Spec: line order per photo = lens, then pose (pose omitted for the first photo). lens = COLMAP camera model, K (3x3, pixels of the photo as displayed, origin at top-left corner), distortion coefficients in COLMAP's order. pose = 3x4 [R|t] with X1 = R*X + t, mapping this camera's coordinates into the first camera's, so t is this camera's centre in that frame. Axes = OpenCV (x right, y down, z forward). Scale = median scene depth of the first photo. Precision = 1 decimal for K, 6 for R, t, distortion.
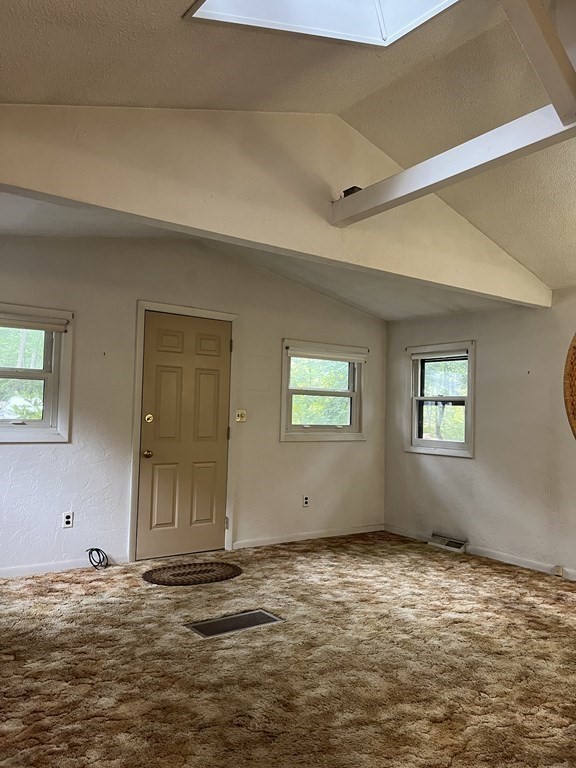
lens RADIAL K [[574.6, 0, 288.0], [0, 574.6, 384.0], [0, 0, 1]] dist [0.075410, -0.099337]
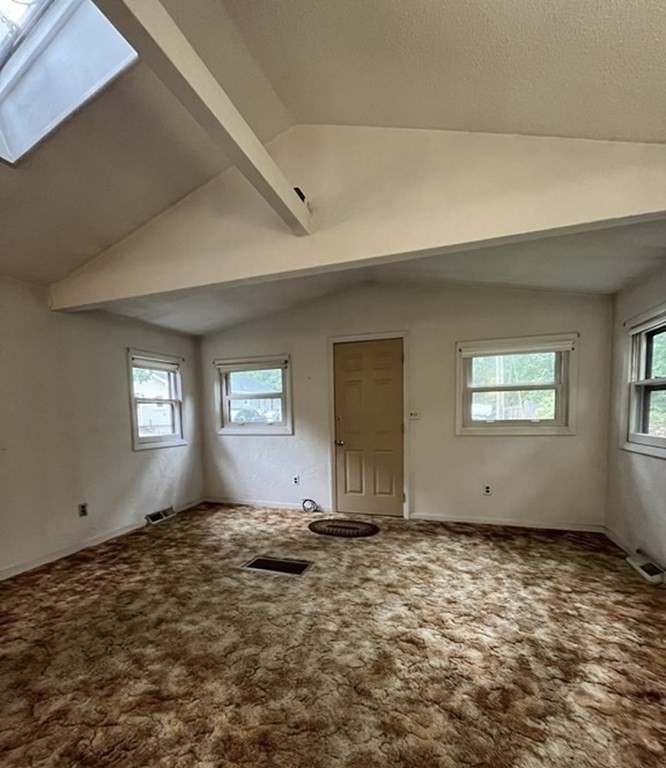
lens RADIAL K [[356.4, 0, 330.7], [0, 356.4, 443.1], [0, 0, 1]] dist [-0.003207, -0.000386]
pose [[0.587369, 0.029696, -0.808775, 0.516378], [0.078680, 0.992498, 0.093583, 0.037412], [0.805486, -0.118602, 0.580626, 0.493665]]
